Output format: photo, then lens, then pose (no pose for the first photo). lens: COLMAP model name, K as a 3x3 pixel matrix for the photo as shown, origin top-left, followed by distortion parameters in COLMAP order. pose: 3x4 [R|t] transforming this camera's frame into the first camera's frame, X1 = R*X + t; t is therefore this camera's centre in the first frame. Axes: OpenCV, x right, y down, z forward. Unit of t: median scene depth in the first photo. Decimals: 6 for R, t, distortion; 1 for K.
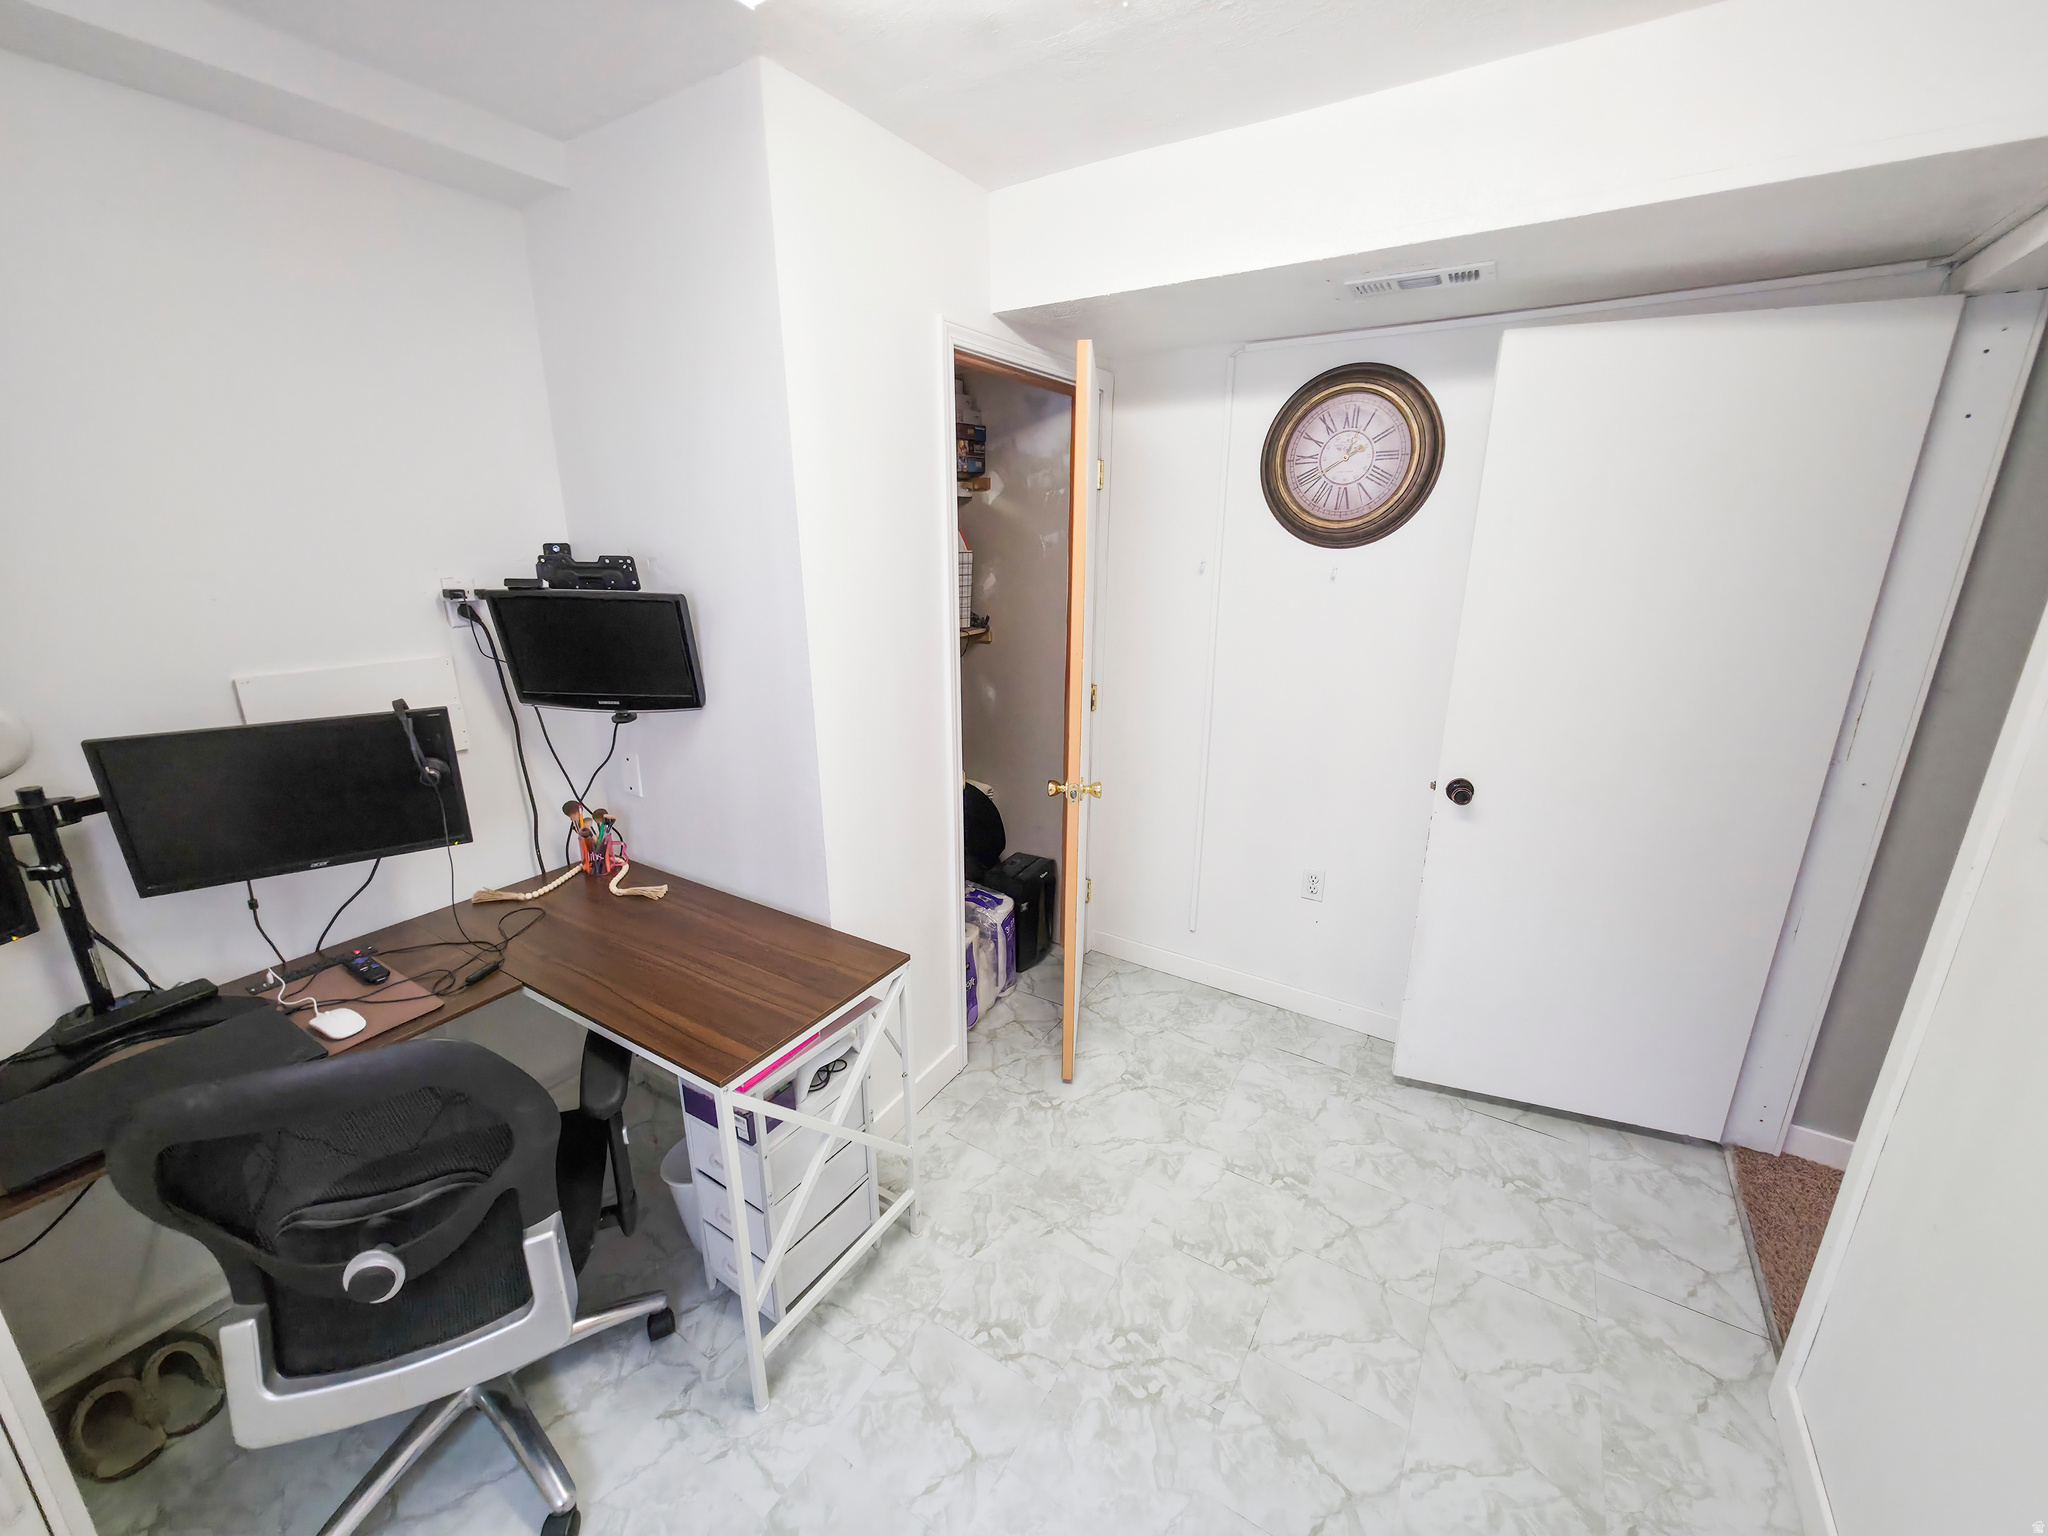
lens RADIAL K [[820.0, 0, 1017.2], [0, 820.0, 773.3], [0, 0, 1]] dist [0.002466, -0.000204]
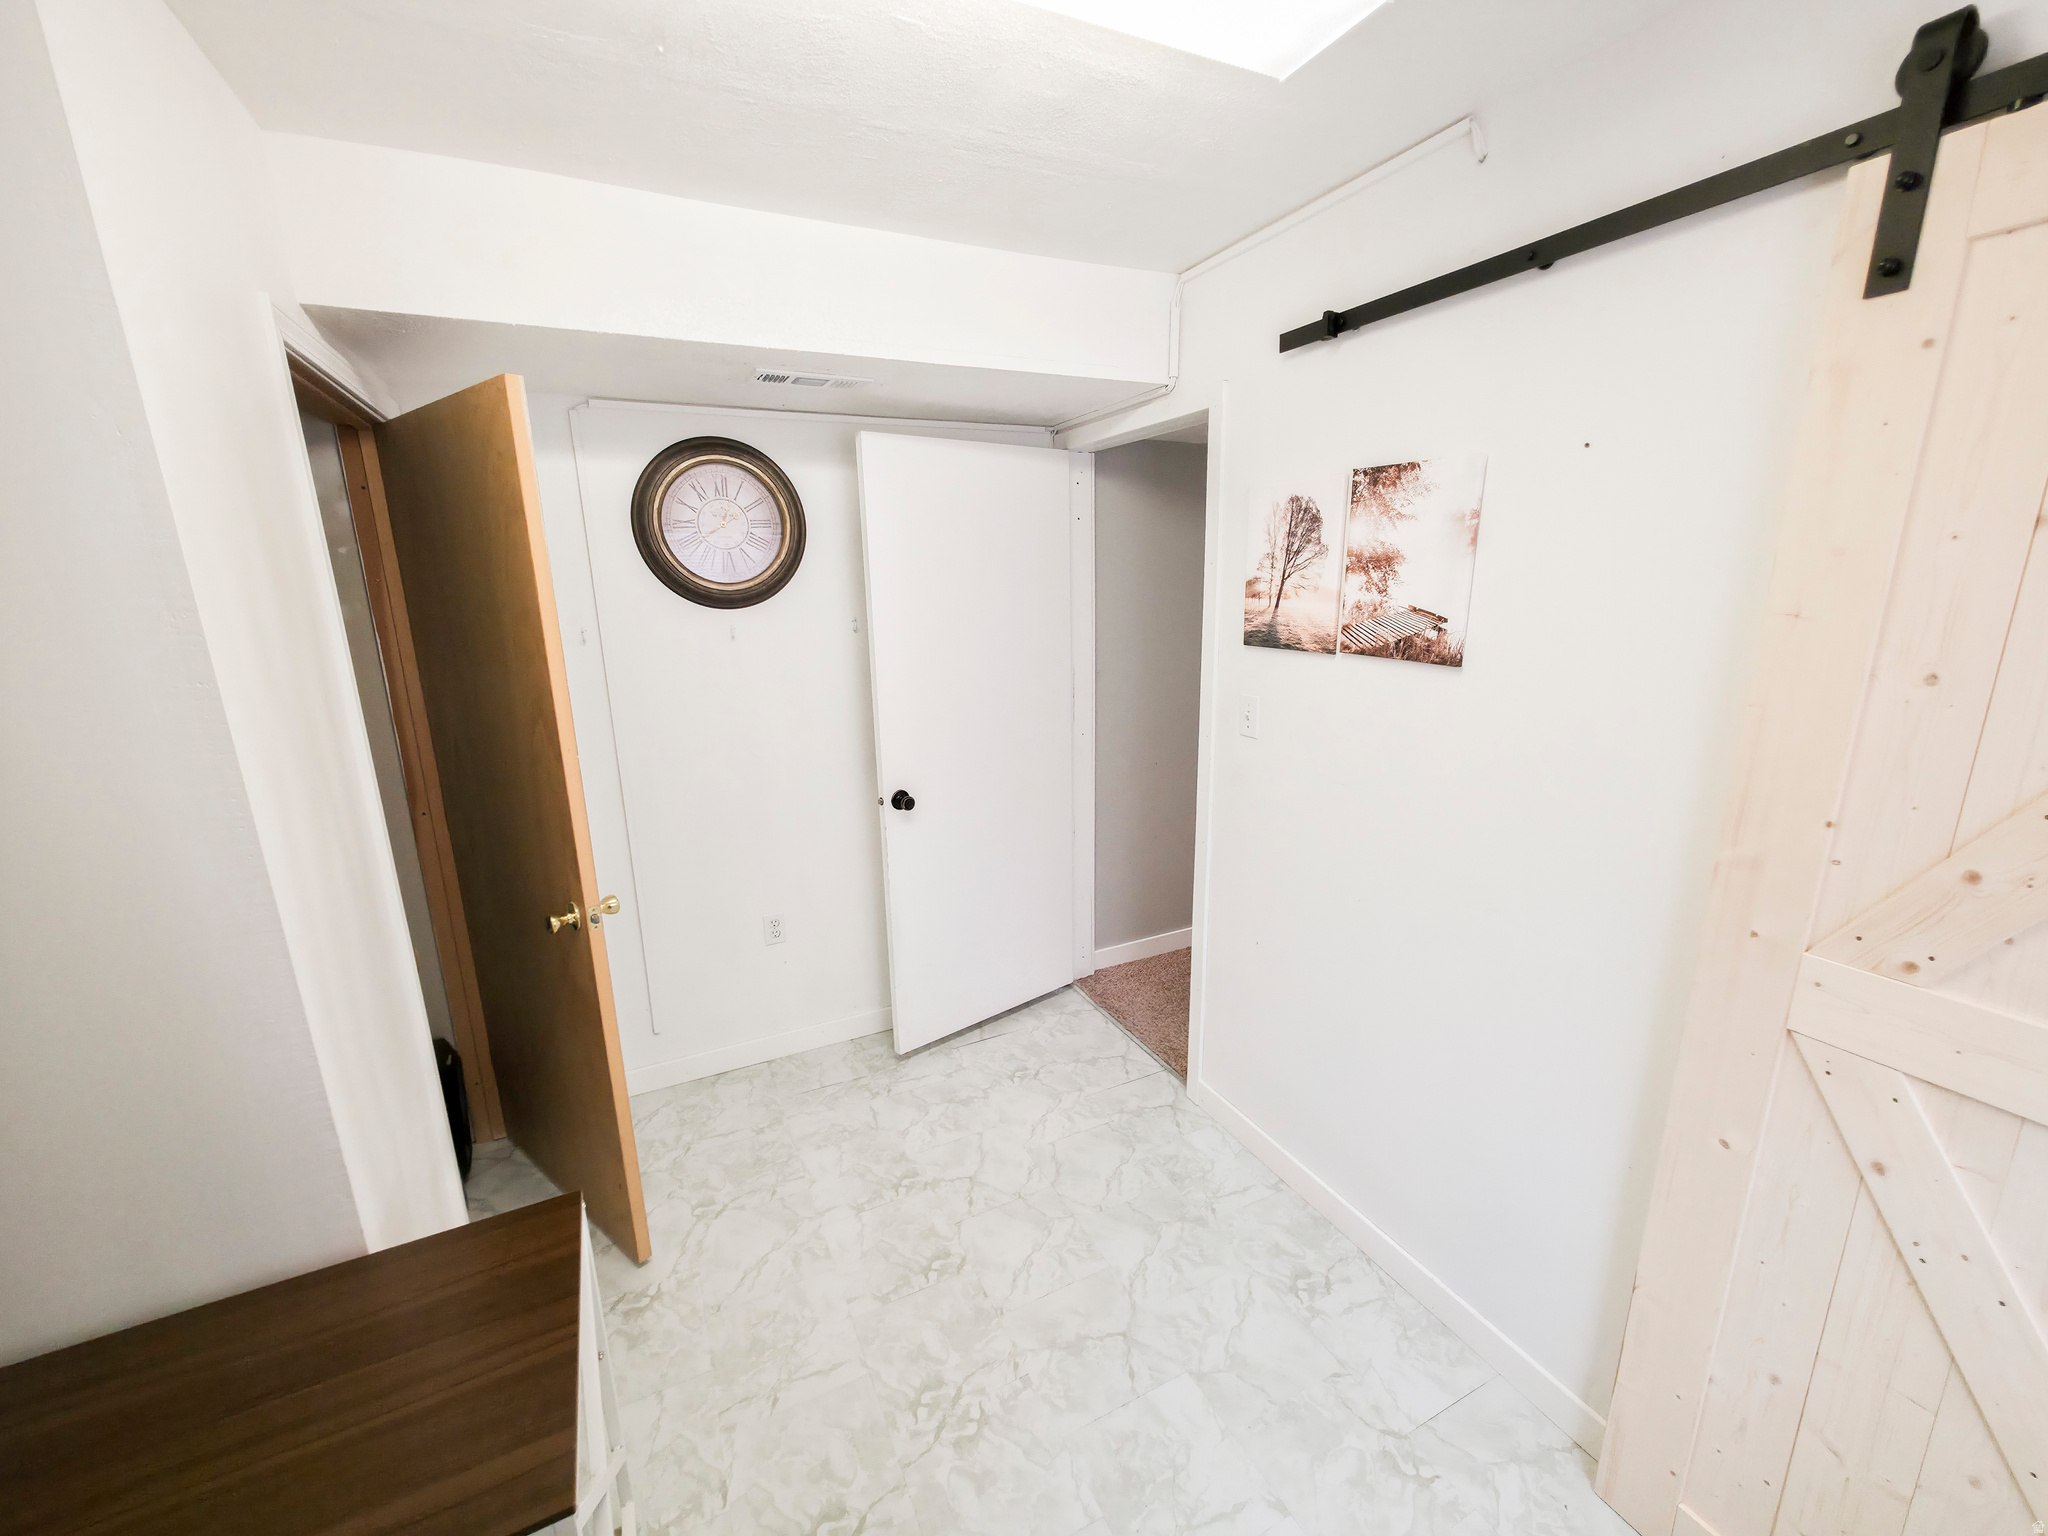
lens RADIAL K [[820.0, 0, 1018.9], [0, 820.0, 769.6], [0, 0, 1]] dist [0.002466, -0.000204]
pose [[0.518851, -0.210096, 0.828645, -0.372747], [0.262309, 0.961696, 0.079587, -0.074151], [-0.813626, 0.176067, 0.554088, 0.183122]]
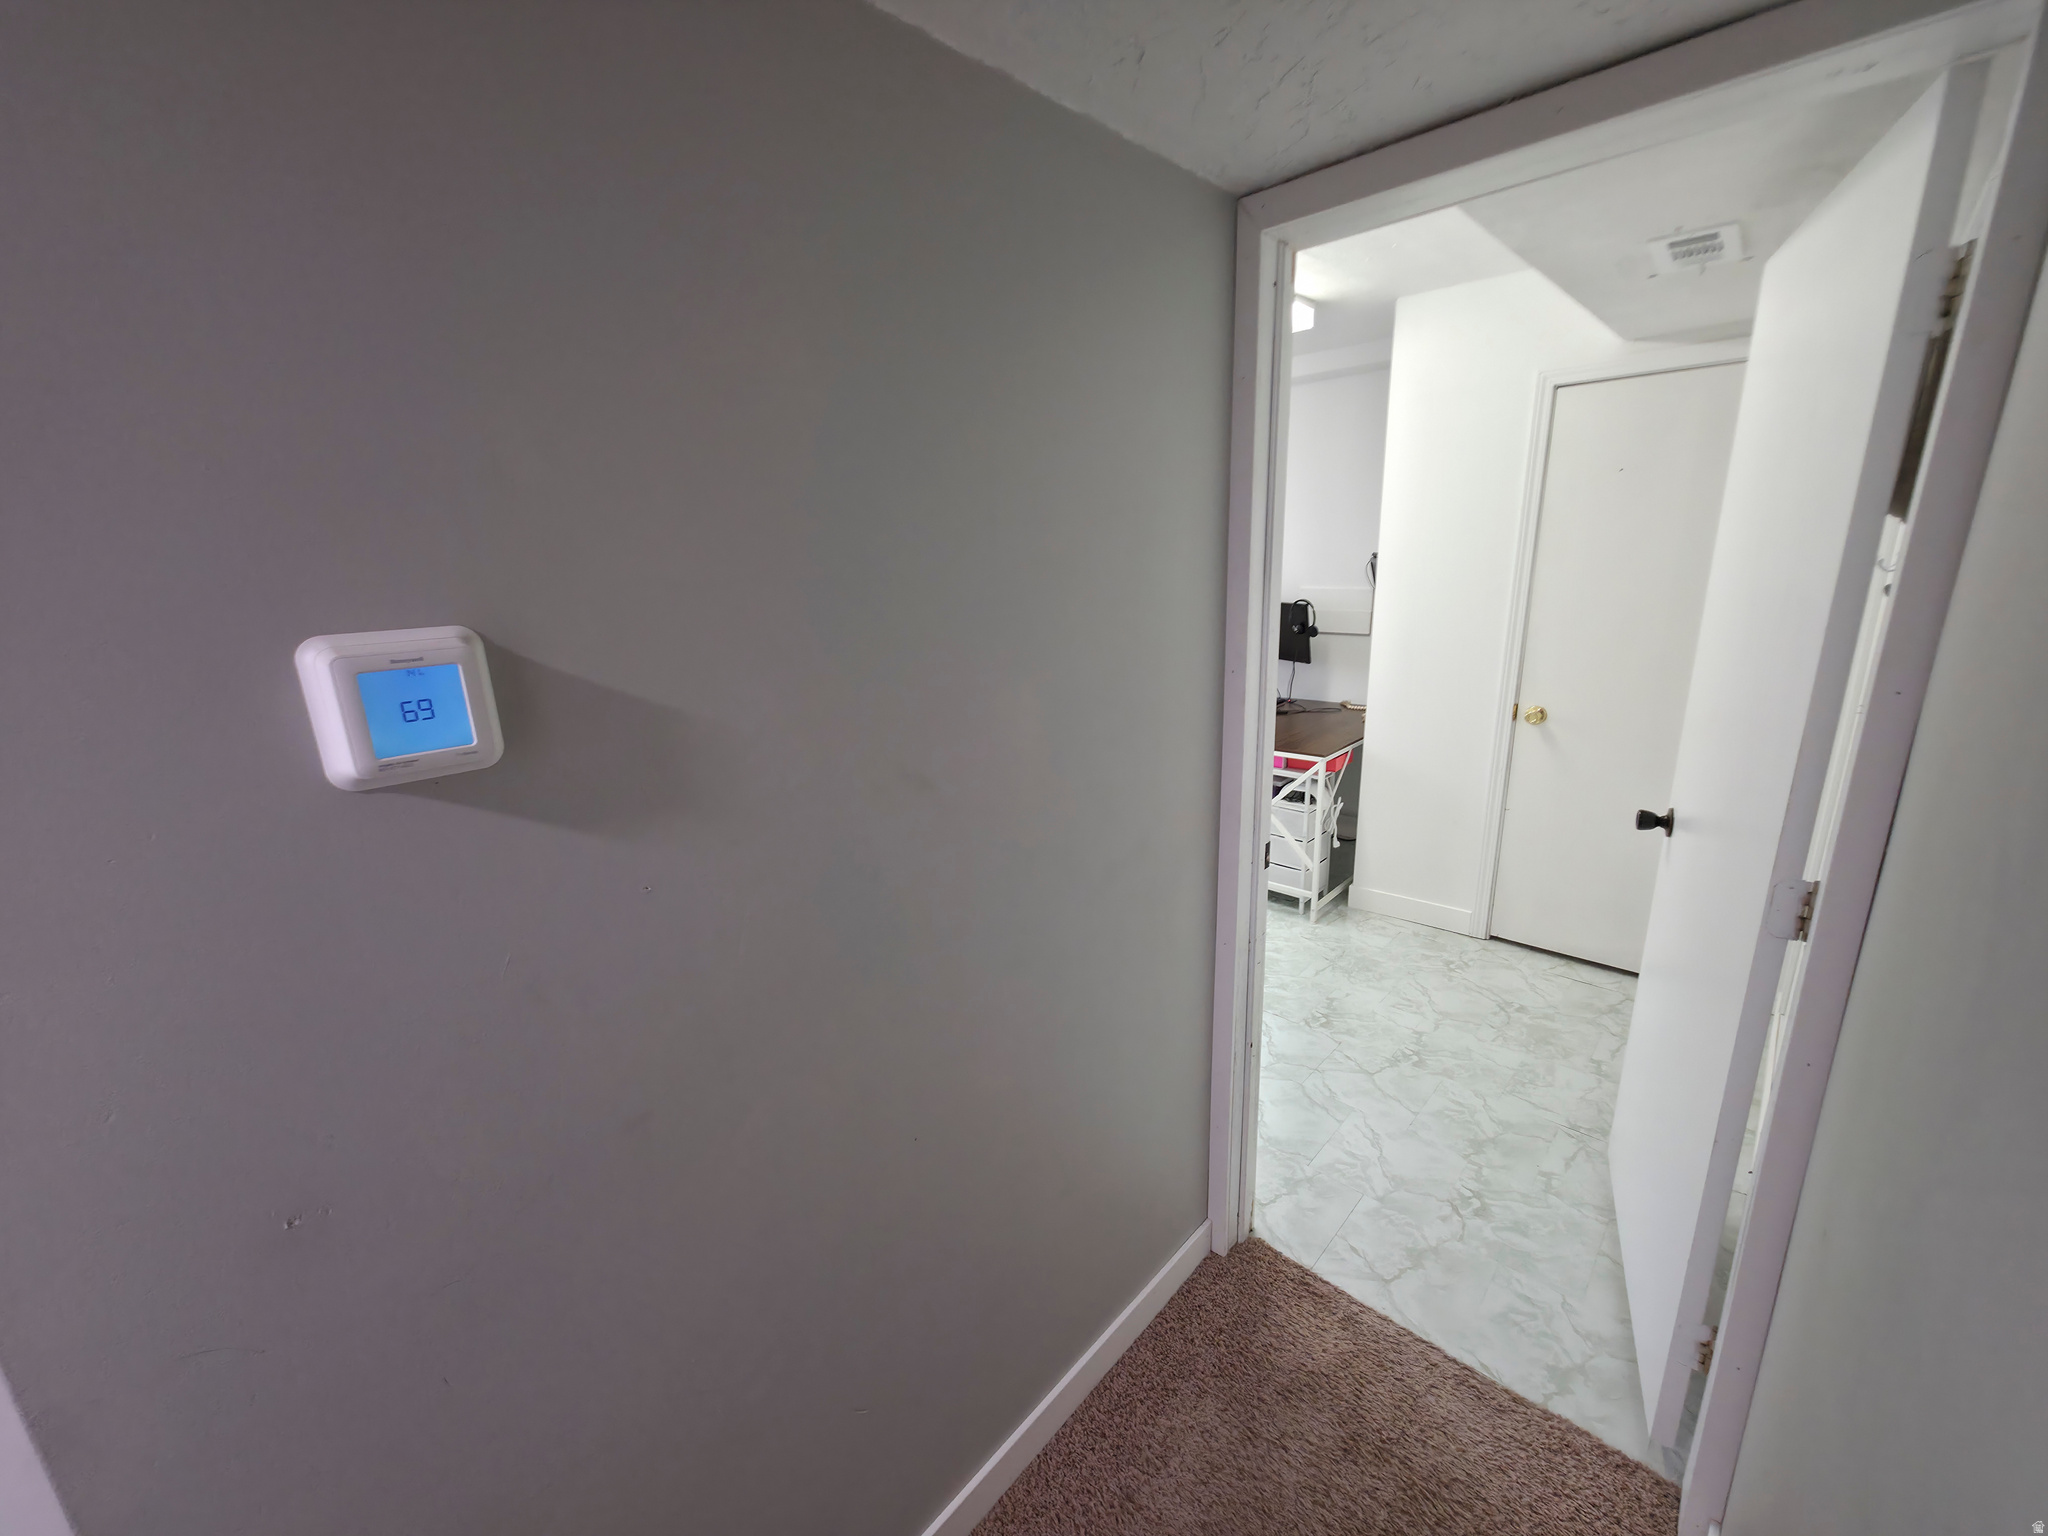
lens RADIAL K [[820.0, 0, 1012.7], [0, 820.0, 770.9], [0, 0, 1]] dist [0.002466, -0.000204]
pose [[-0.198859, 0.258466, -0.945331, 1.477996], [-0.248212, 0.919863, 0.303716, -0.112651], [0.948075, 0.295039, -0.118769, 0.457017]]
